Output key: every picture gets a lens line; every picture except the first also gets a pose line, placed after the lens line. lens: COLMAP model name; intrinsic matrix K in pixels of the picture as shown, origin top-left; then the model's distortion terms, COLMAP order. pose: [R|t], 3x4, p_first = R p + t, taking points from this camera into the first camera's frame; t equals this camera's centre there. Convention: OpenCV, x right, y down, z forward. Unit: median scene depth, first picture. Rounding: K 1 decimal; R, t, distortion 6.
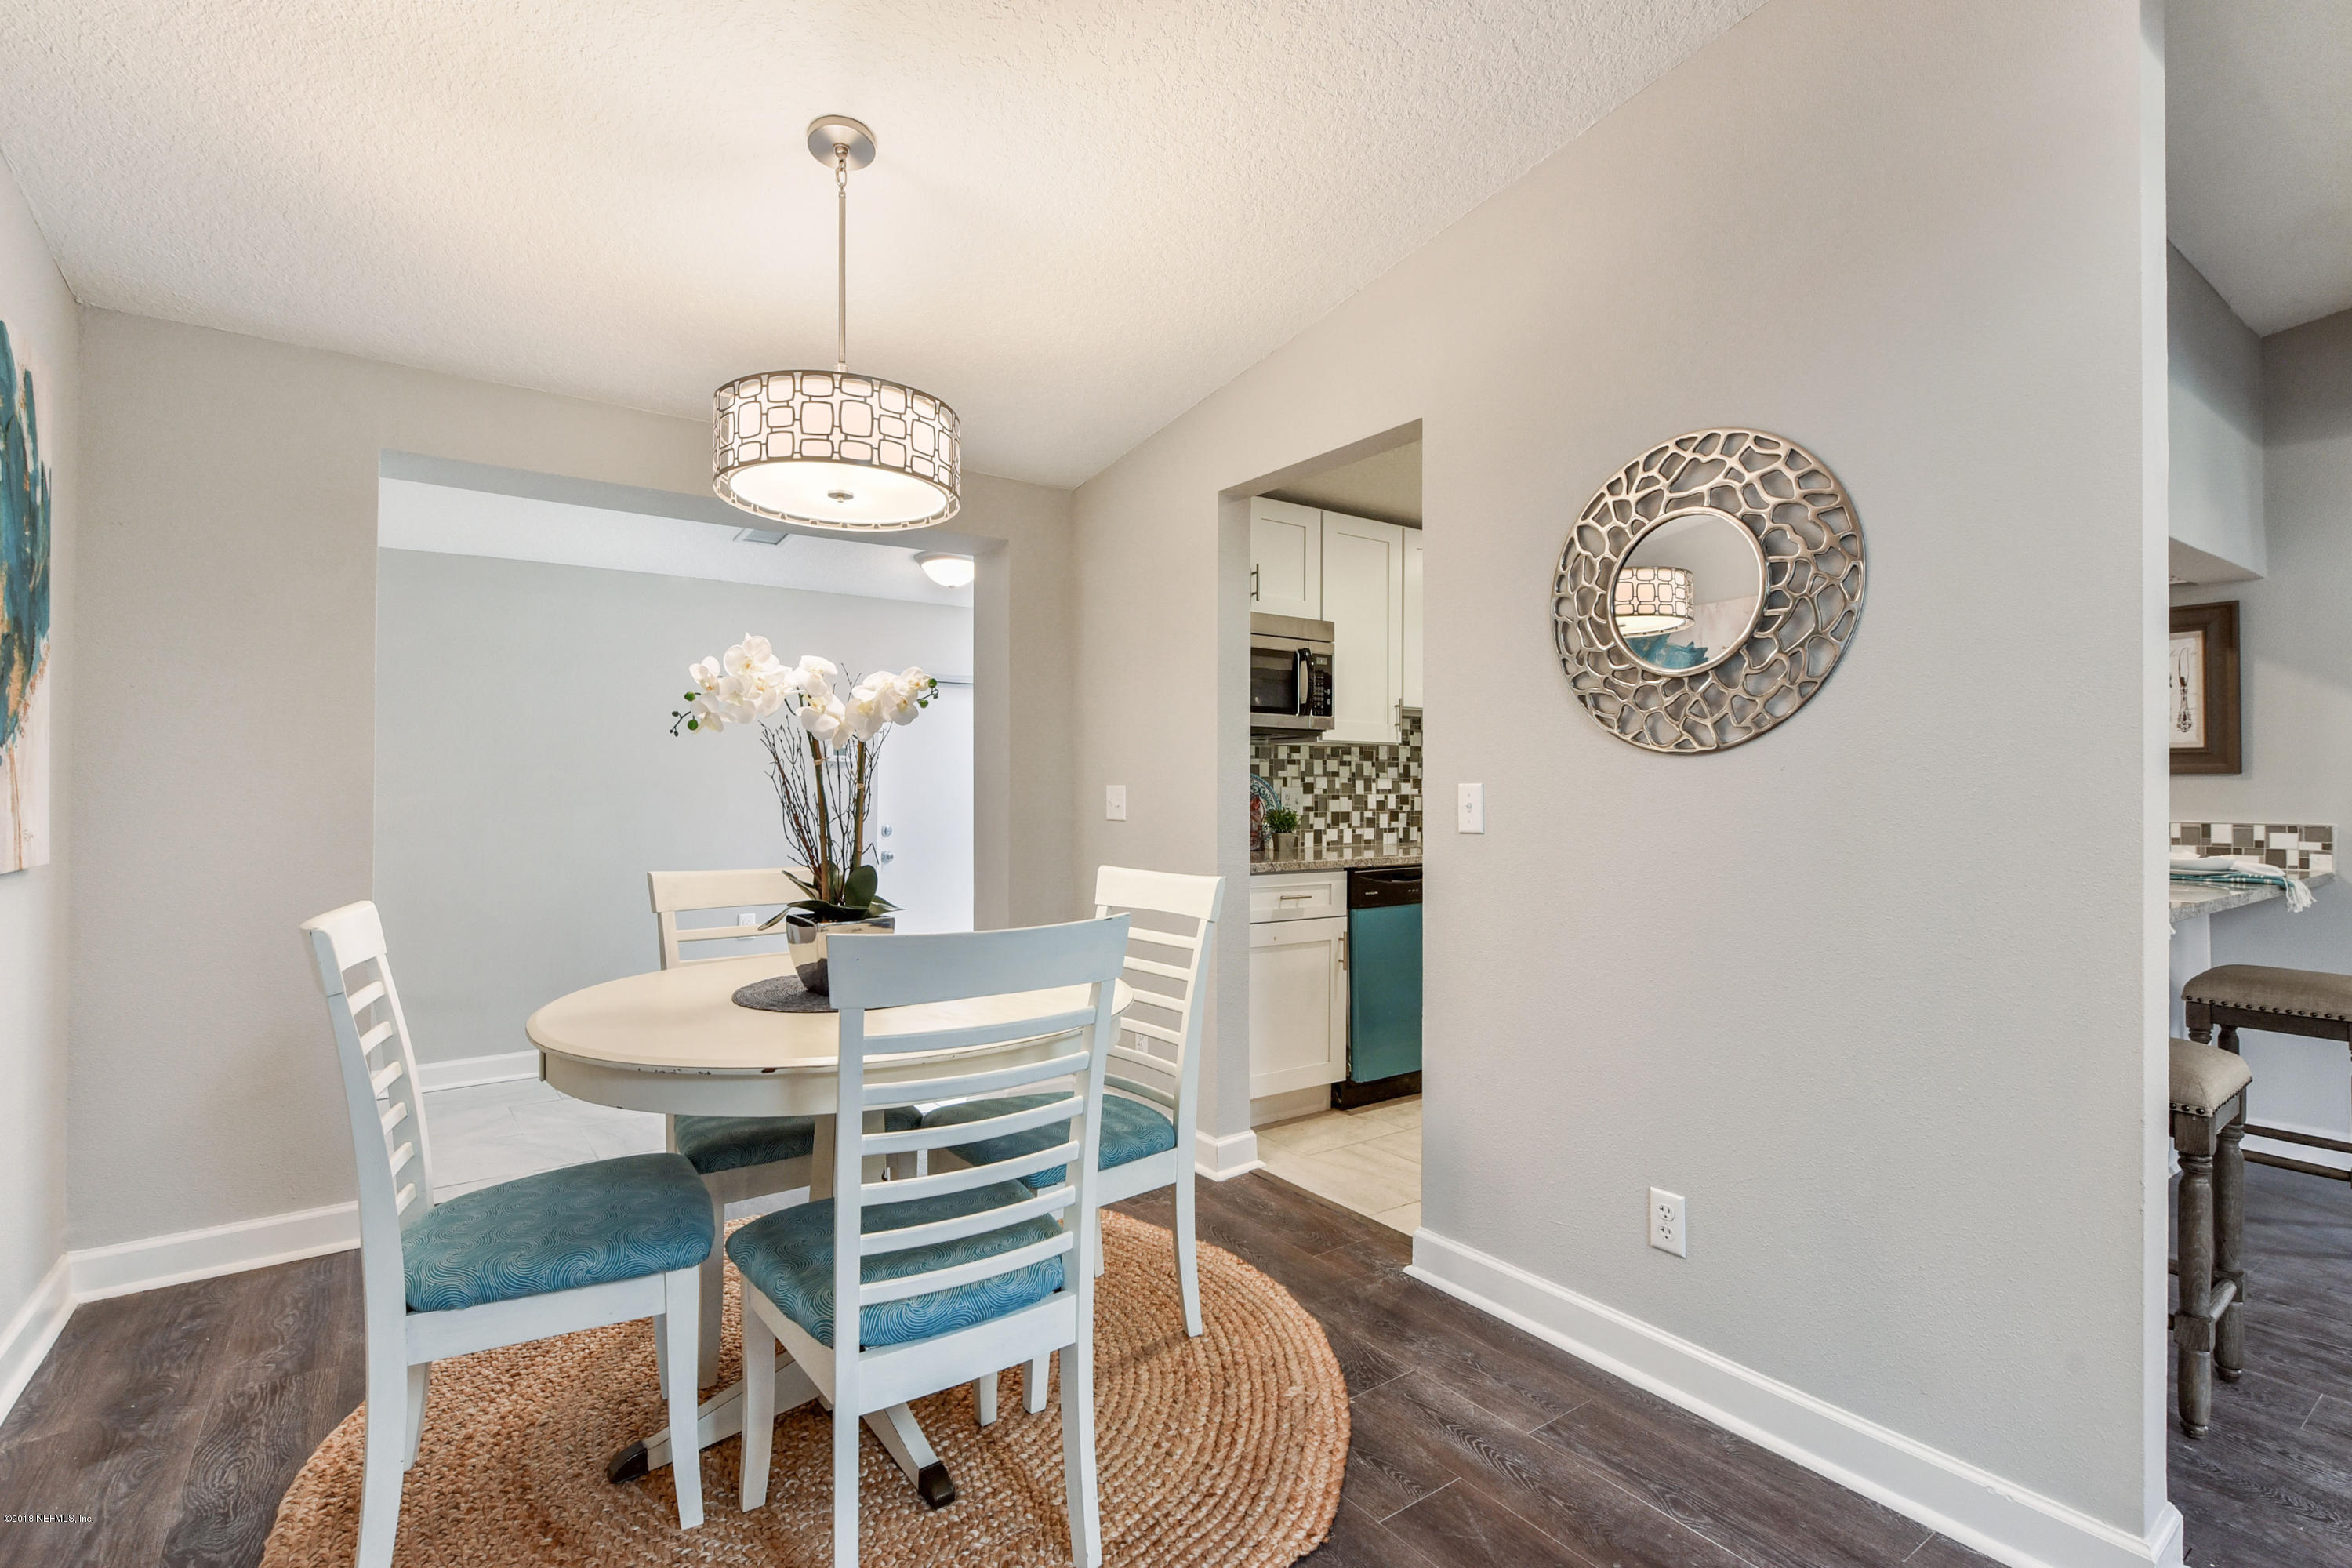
lens RADIAL K [[1085.2, 0, 1169.1], [0, 1085.2, 778.4], [0, 0, 1]] dist [0.002193, -0.002325]
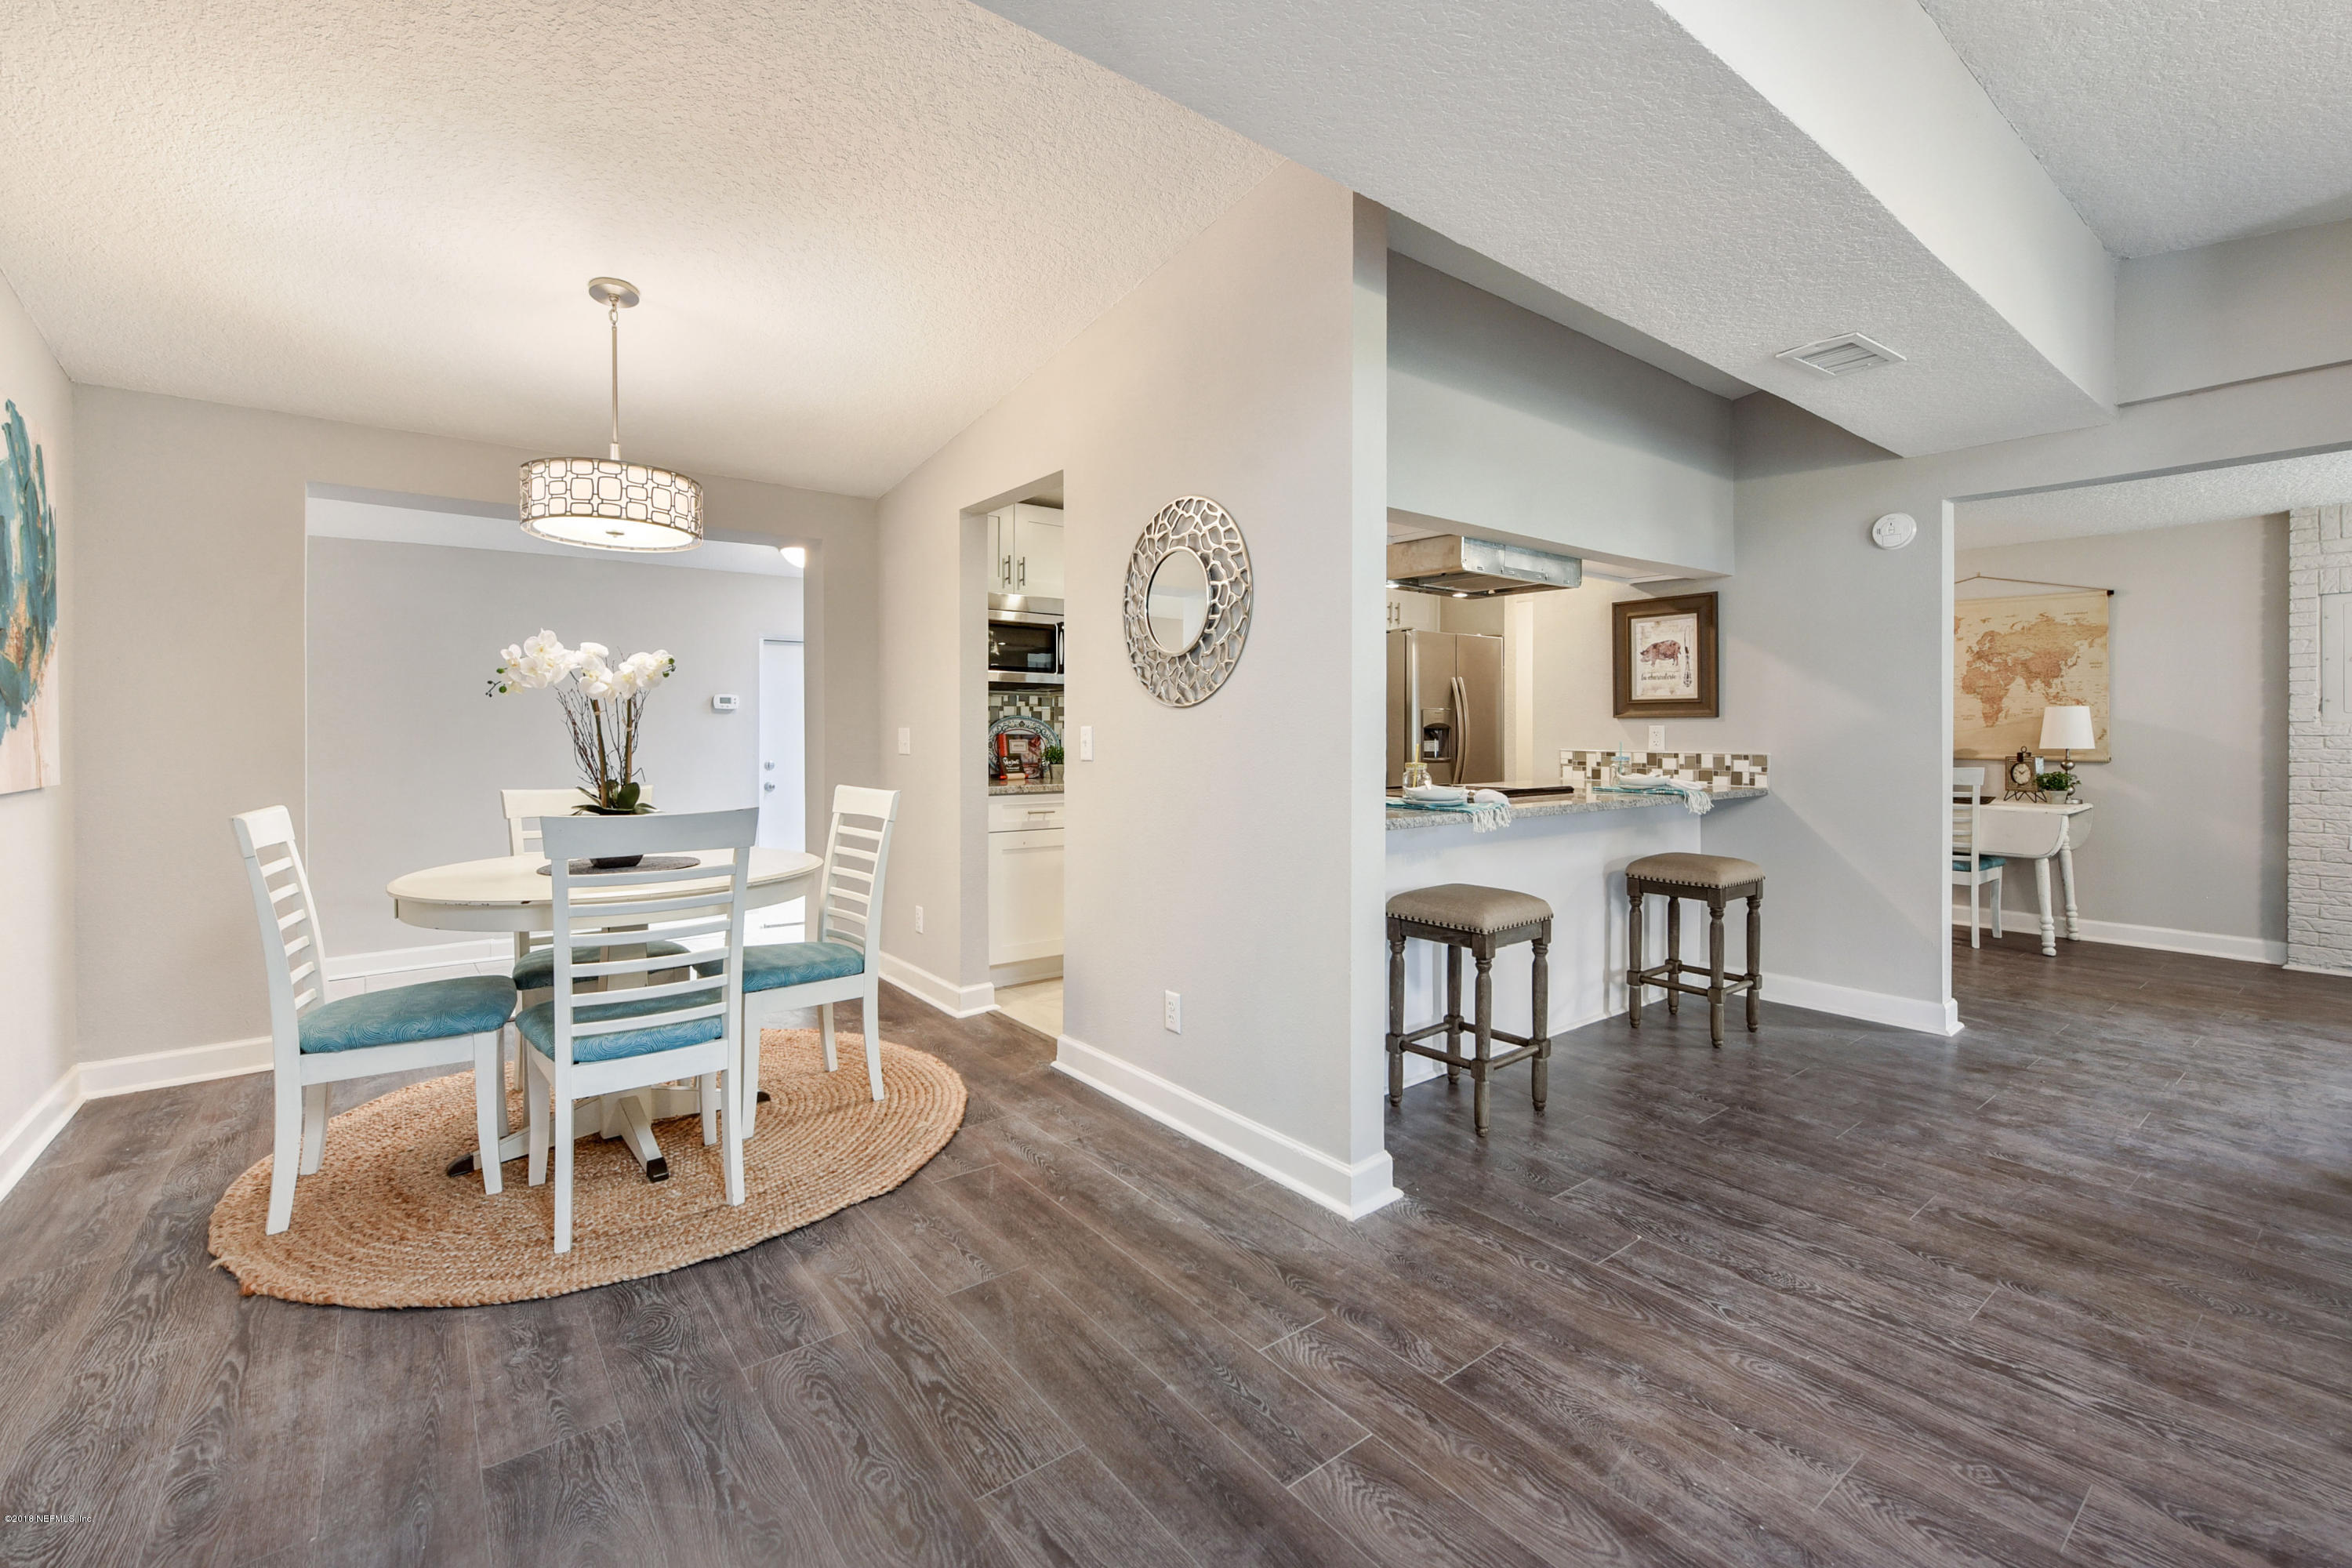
lens RADIAL K [[1016.6, 0, 1192.4], [0, 1016.6, 737.2], [0, 0, 1]] dist [-0.001958, -0.001819]
pose [[0.998704, -0.002793, 0.050828, 0.418017], [0.001930, 0.999853, 0.017025, -0.004453], [-0.050868, -0.016905, 0.998562, -0.432992]]
